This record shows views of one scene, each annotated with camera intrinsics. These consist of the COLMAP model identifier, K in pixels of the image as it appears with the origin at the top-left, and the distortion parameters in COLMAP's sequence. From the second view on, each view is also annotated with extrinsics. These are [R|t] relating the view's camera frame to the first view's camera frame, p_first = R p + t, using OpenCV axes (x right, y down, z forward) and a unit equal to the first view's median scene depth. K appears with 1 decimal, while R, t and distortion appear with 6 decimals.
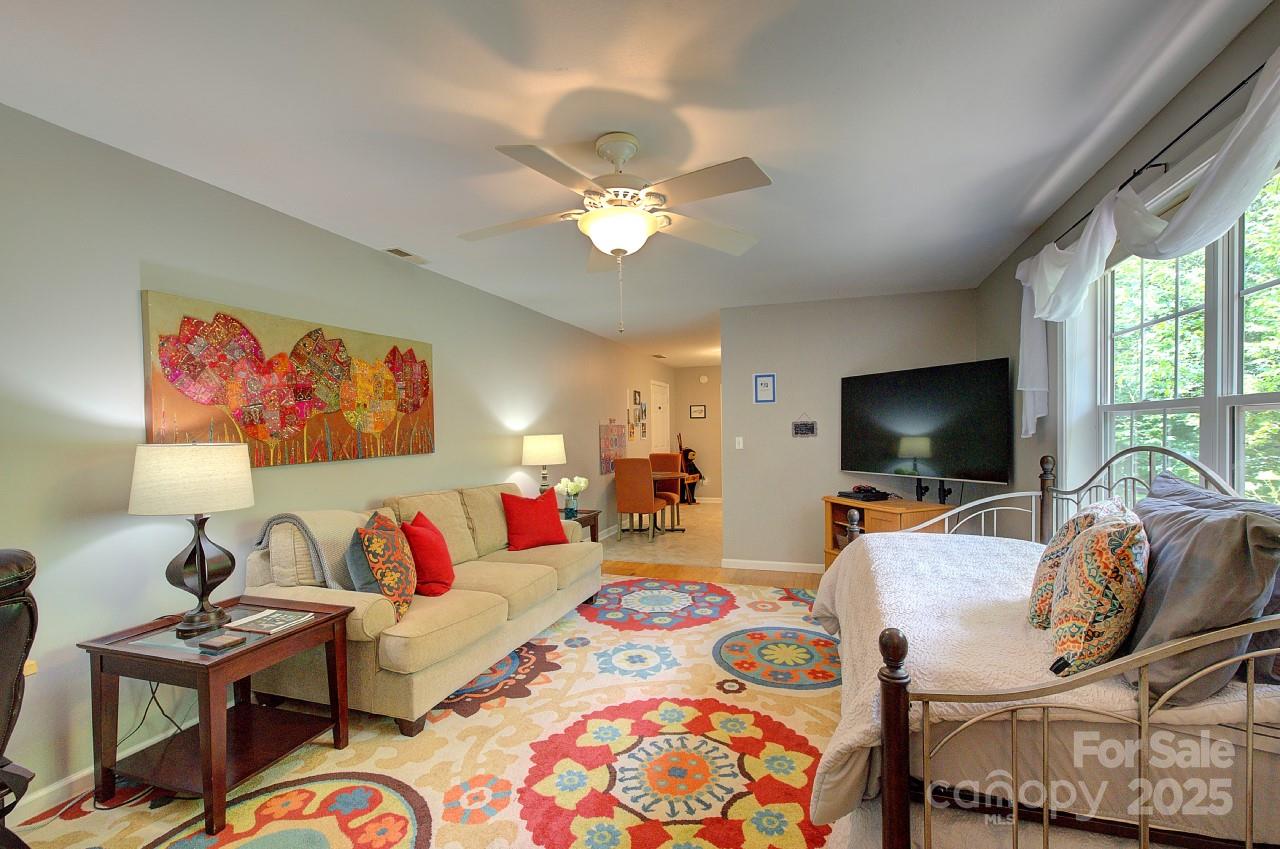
lens RADIAL K [[567.7, 0, 642.7], [0, 567.7, 431.4], [0, 0, 1]] dist [-0.001688, 0.000073]
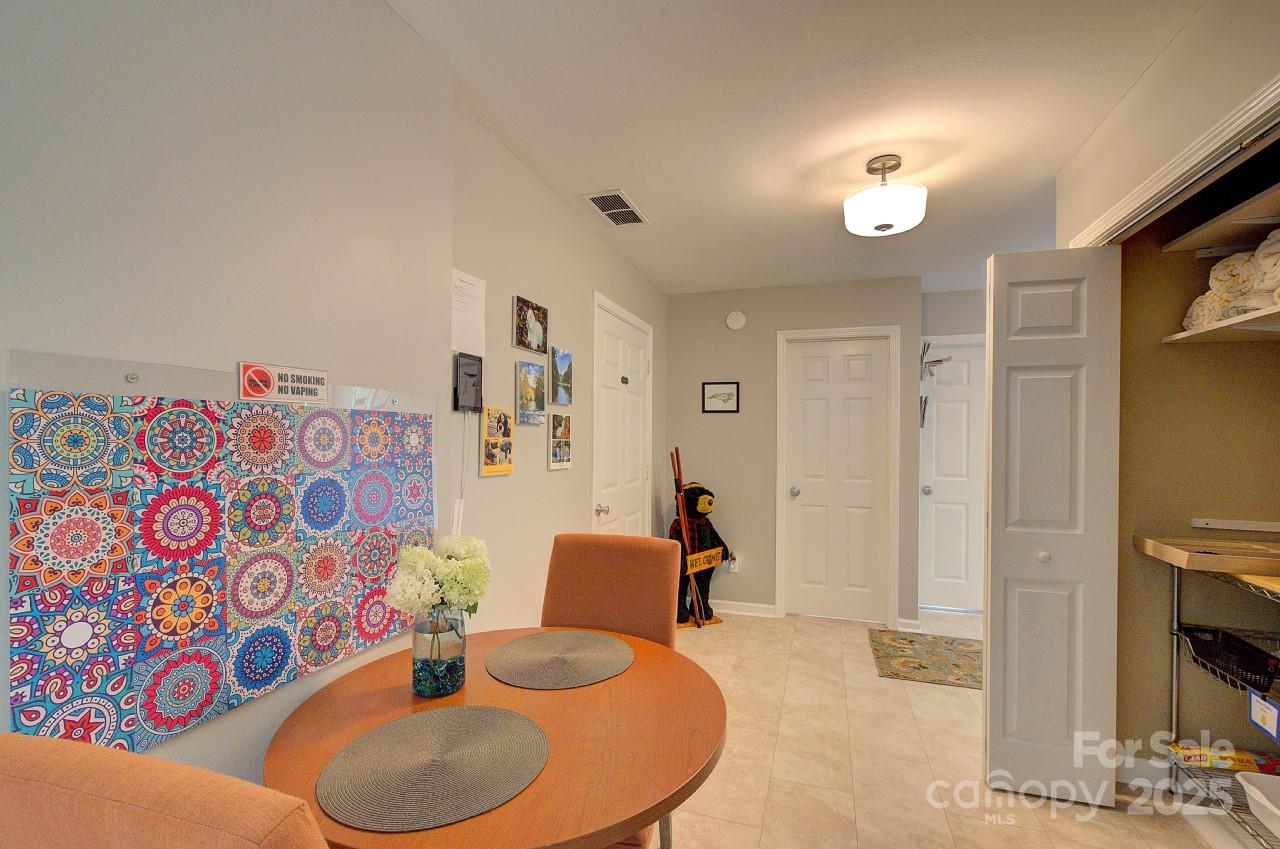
lens RADIAL K [[567.7, 0, 639.6], [0, 567.7, 434.0], [0, 0, 1]] dist [-0.001688, 0.000073]
pose [[0.999856, 0.016915, 0.001542, 0.037990], [-0.016900, 0.999812, -0.009494, -0.002391], [-0.001702, 0.009467, 0.999954, 0.596514]]
